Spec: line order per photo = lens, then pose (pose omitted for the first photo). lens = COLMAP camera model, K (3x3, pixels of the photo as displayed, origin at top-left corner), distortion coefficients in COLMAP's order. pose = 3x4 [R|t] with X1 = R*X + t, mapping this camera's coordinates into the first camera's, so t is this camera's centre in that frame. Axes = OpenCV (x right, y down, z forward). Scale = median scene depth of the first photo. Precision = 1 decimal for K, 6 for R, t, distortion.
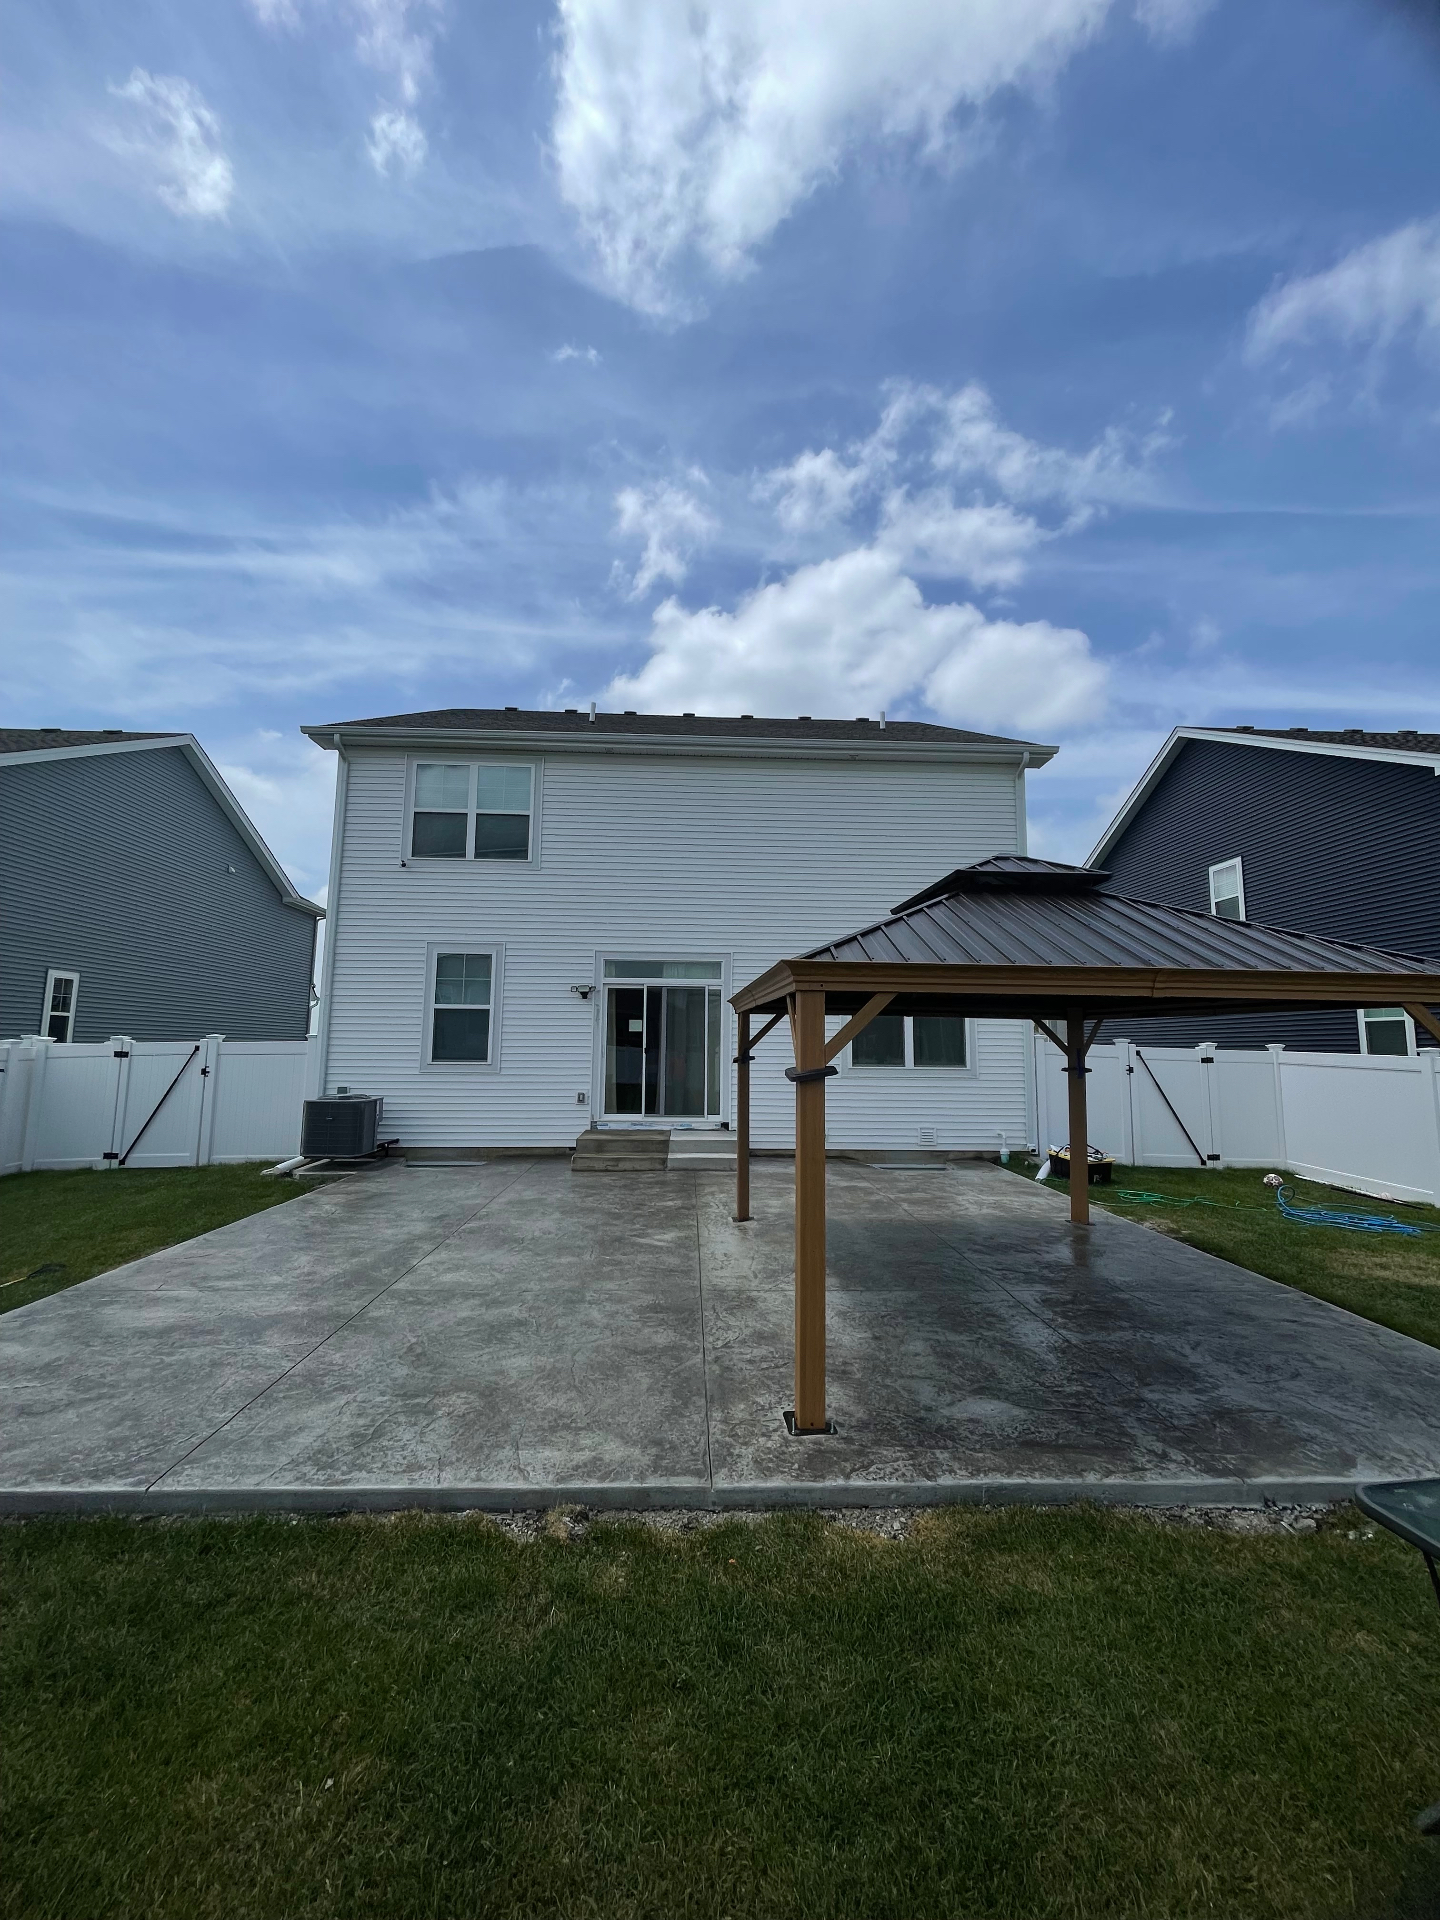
lens RADIAL K [[763.7, 0, 722.0], [0, 763.7, 960.3], [0, 0, 1]] dist [0.000095, -0.000437]
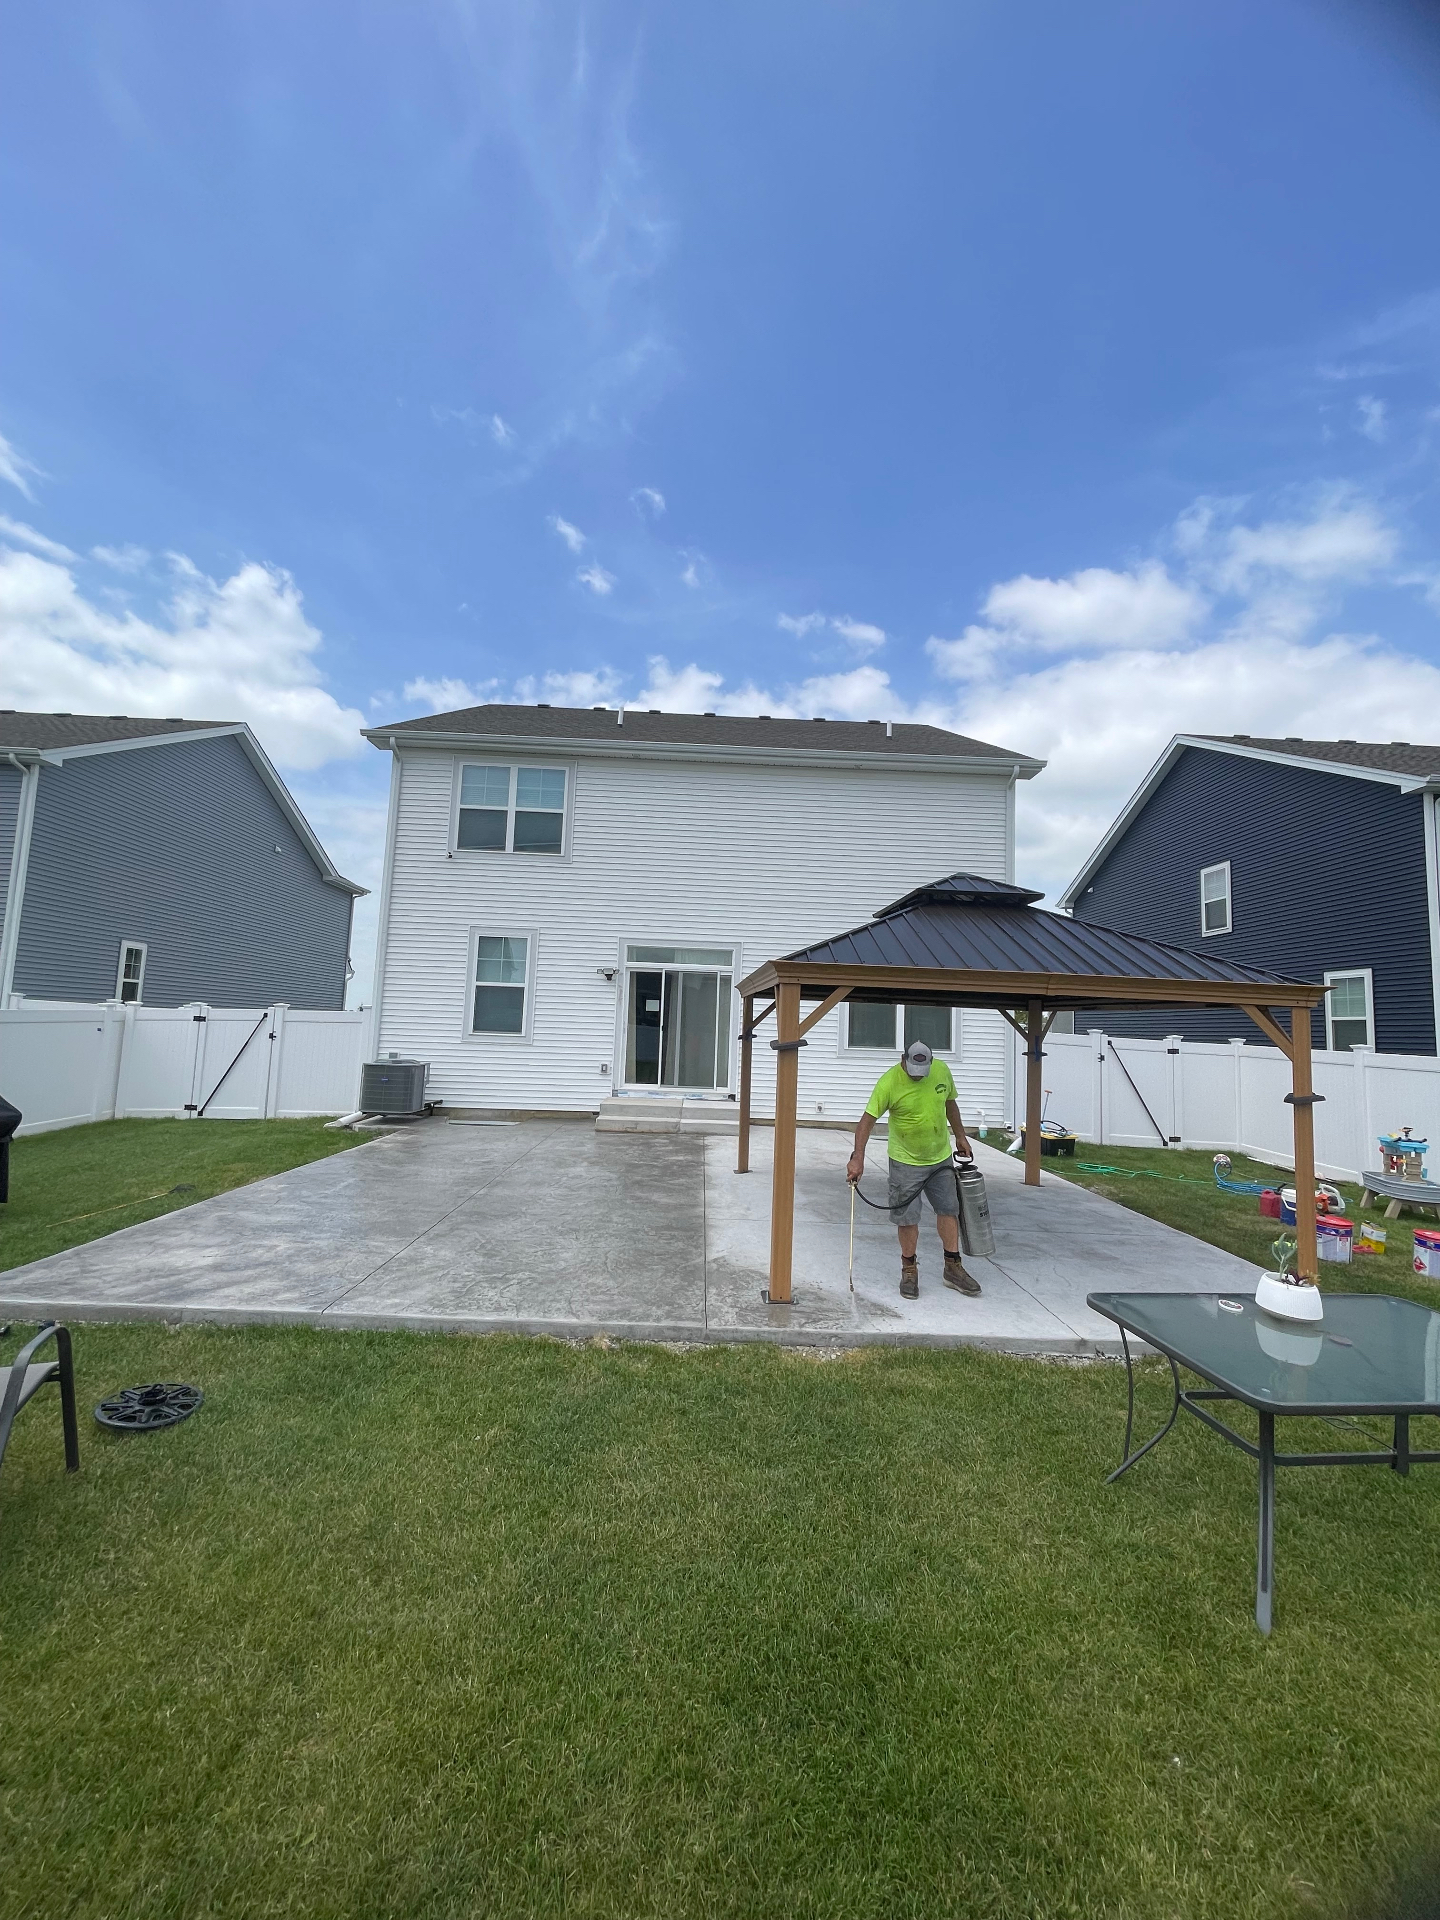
lens RADIAL K [[763.7, 0, 722.0], [0, 763.7, 960.3], [0, 0, 1]] dist [0.000095, -0.000437]
pose [[0.999448, 0.025961, -0.020718, 0.010816], [-0.025471, 0.999398, 0.023573, -0.014095], [0.021317, -0.023033, 0.999507, -0.166120]]
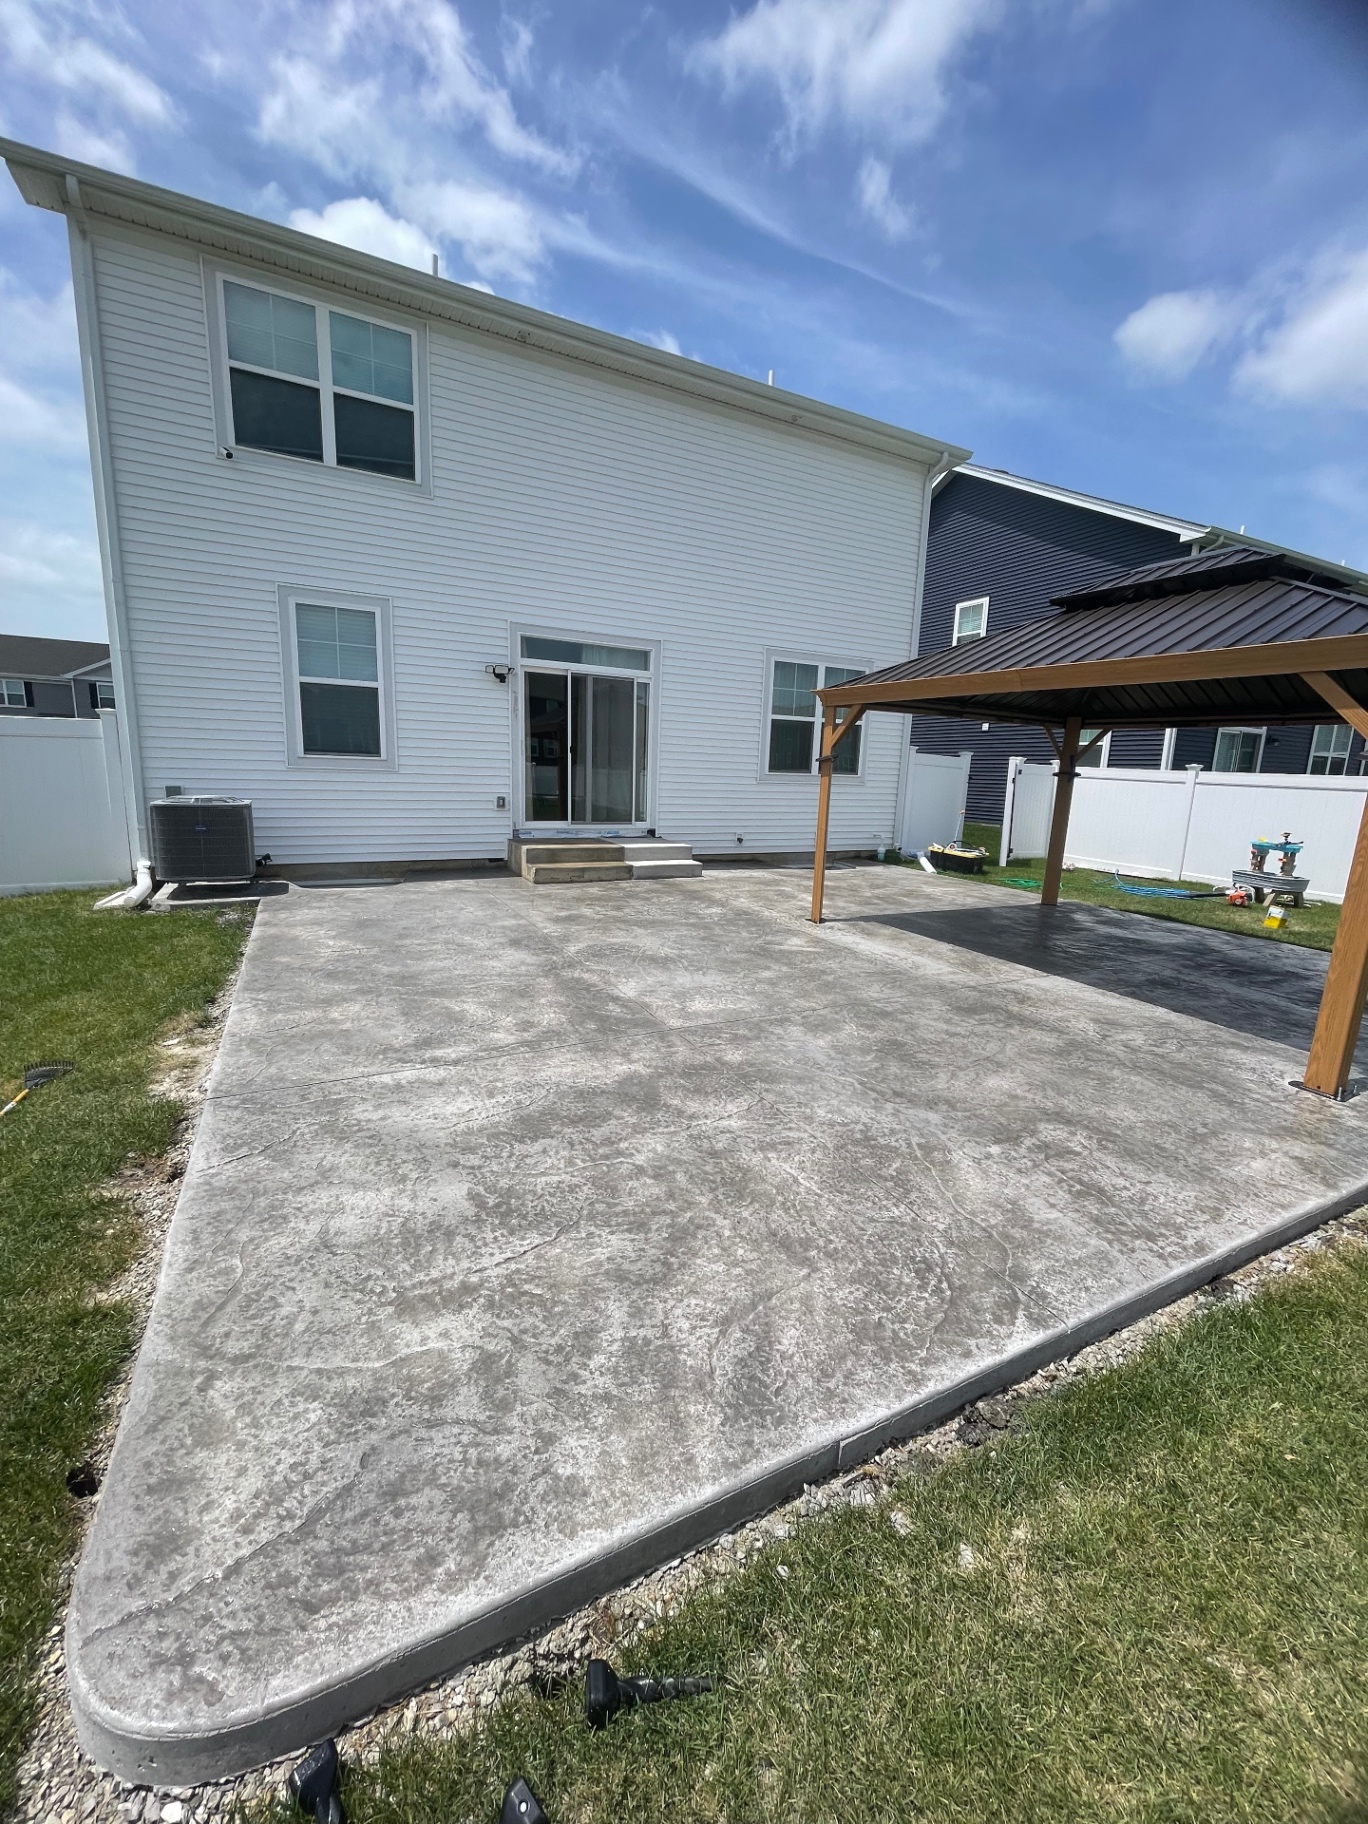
lens RADIAL K [[723.2, 0, 684.3], [0, 723.2, 902.5], [0, 0, 1]] dist [-0.001244, -0.000177]
pose [[0.908574, -0.056725, 0.413855, -0.506226], [-0.070380, 0.955786, 0.285516, 0.060854], [-0.411753, -0.288540, 0.864410, 0.262892]]
